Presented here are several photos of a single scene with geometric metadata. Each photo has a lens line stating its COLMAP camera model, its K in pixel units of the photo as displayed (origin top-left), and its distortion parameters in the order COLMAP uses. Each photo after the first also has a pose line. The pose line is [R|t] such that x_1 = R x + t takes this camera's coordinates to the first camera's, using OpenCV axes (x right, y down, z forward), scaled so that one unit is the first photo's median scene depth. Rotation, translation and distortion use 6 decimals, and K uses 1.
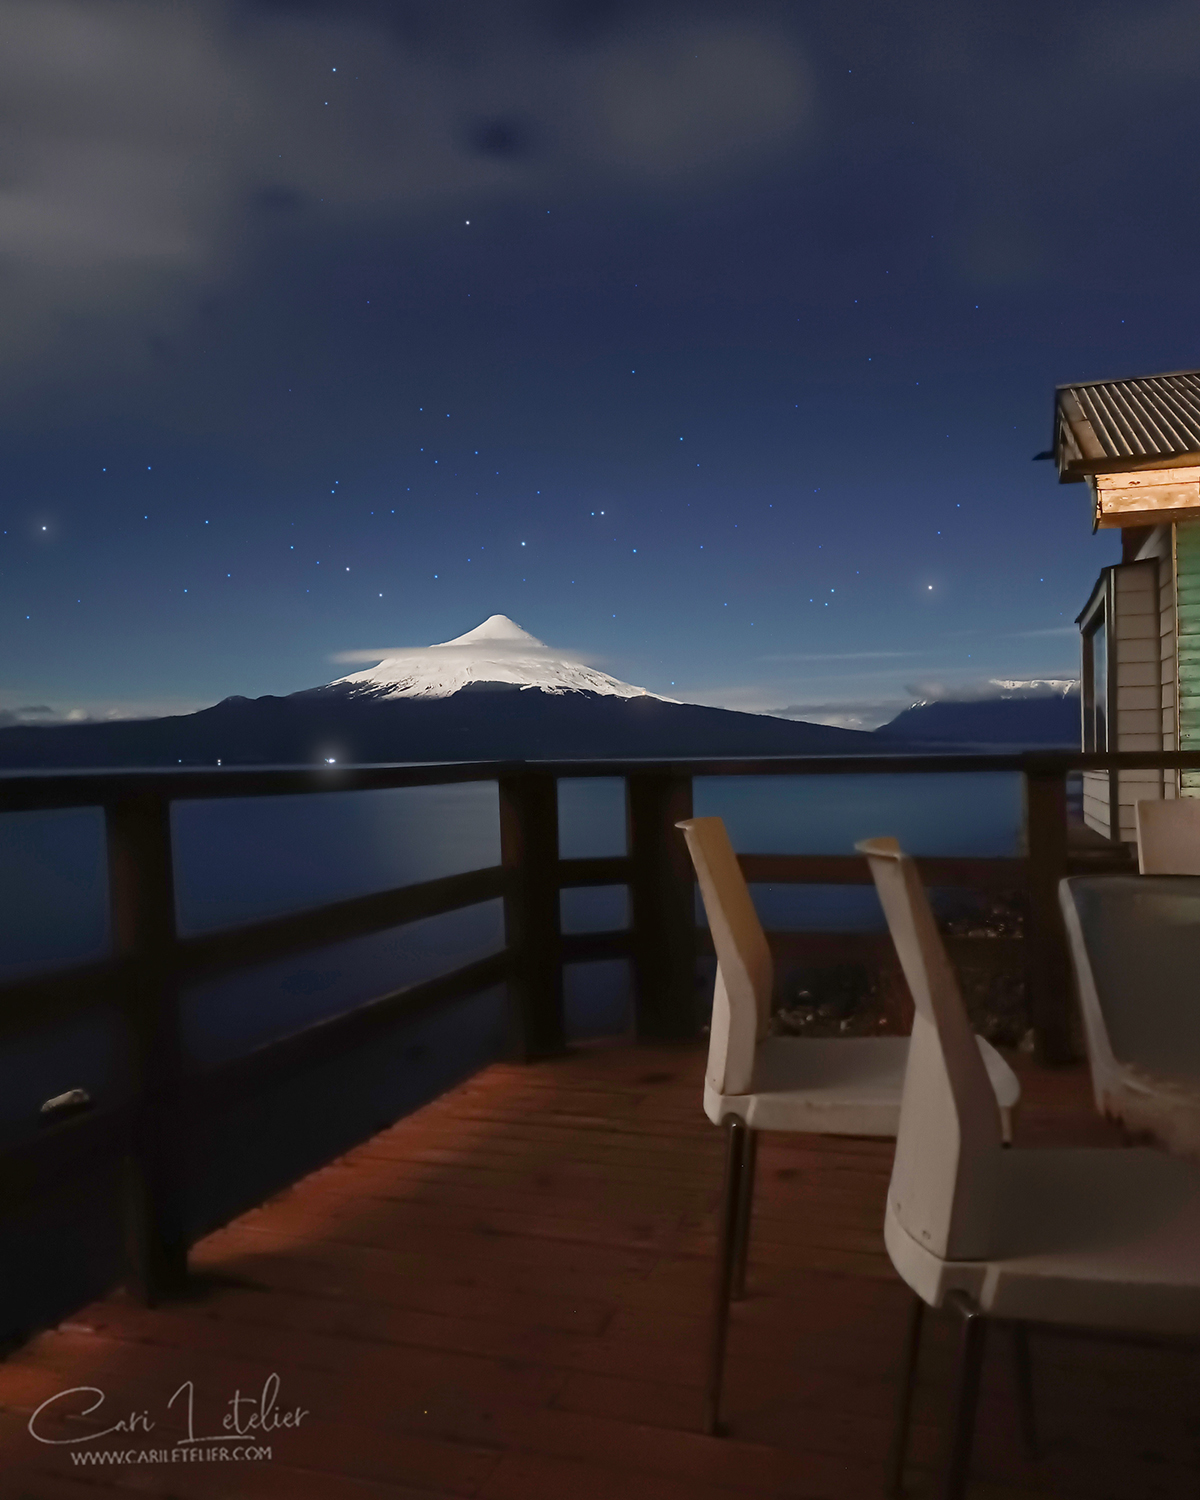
lens RADIAL K [[1317.8, 0, 600.0], [0, 1317.8, 750.0], [0, 0, 1]] dist [0.004148, -0.013493]
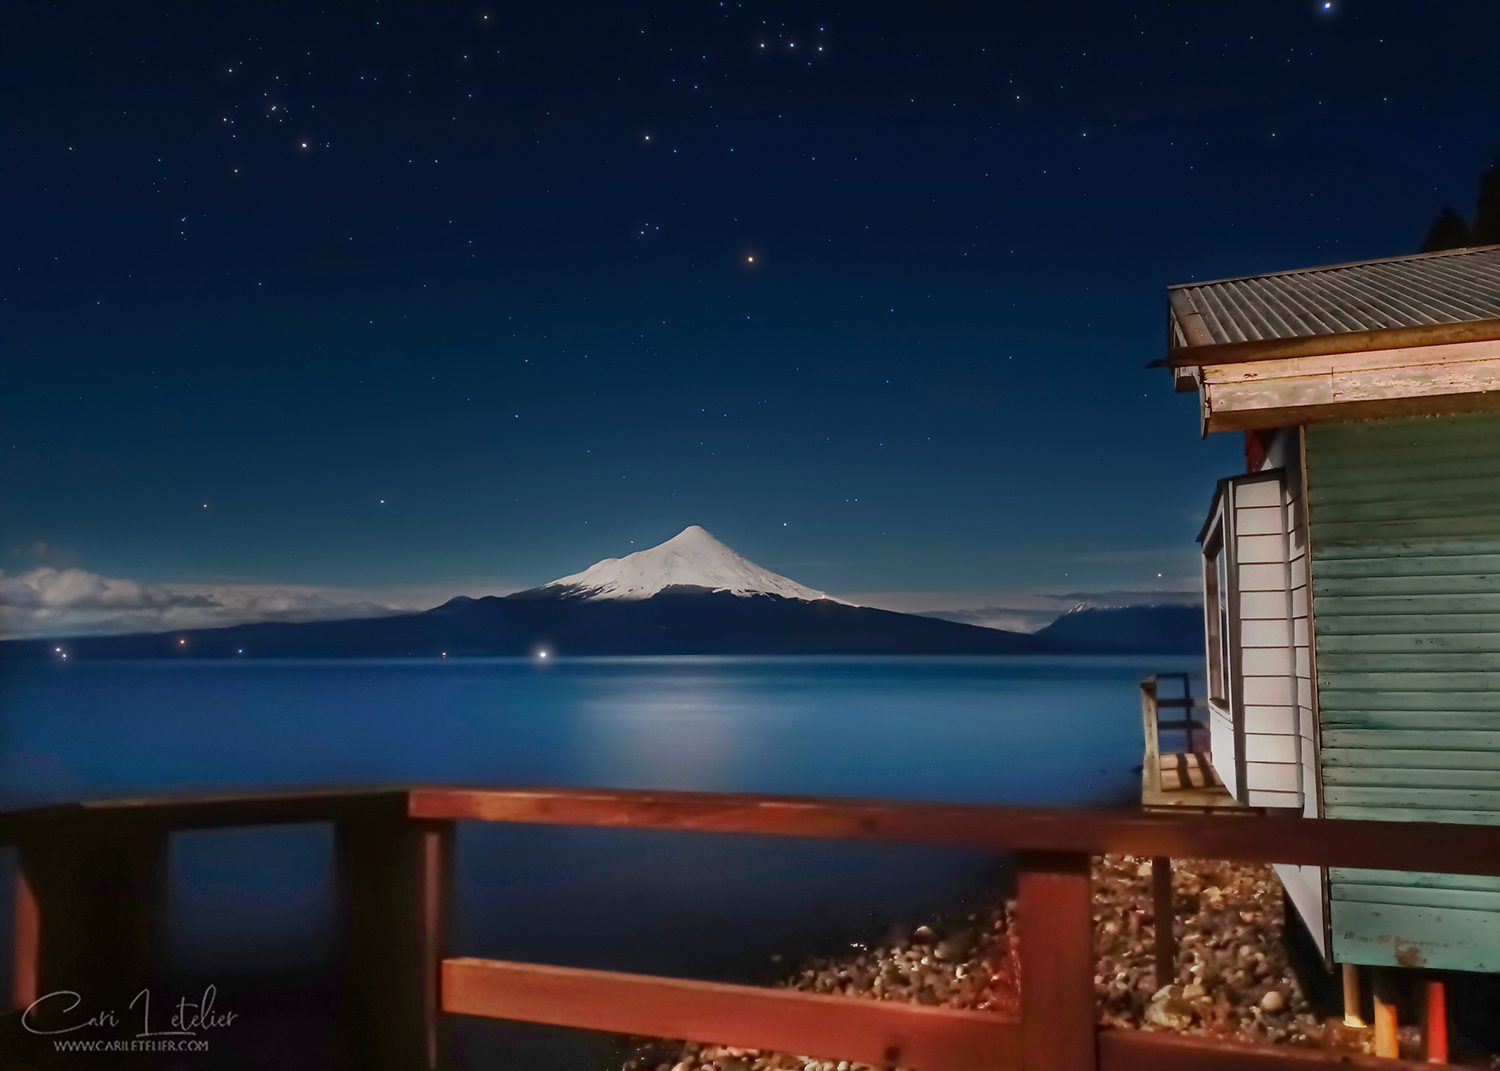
lens RADIAL K [[1176.2, 0, 750.0], [0, 1176.2, 535.5], [0, 0, 1]] dist [0.001190, -0.002575]
pose [[0.999358, 0.006659, -0.035216, 0.083473], [-0.009928, 0.995573, -0.093467, -0.022219], [0.034438, 0.093756, 0.994999, 0.187198]]
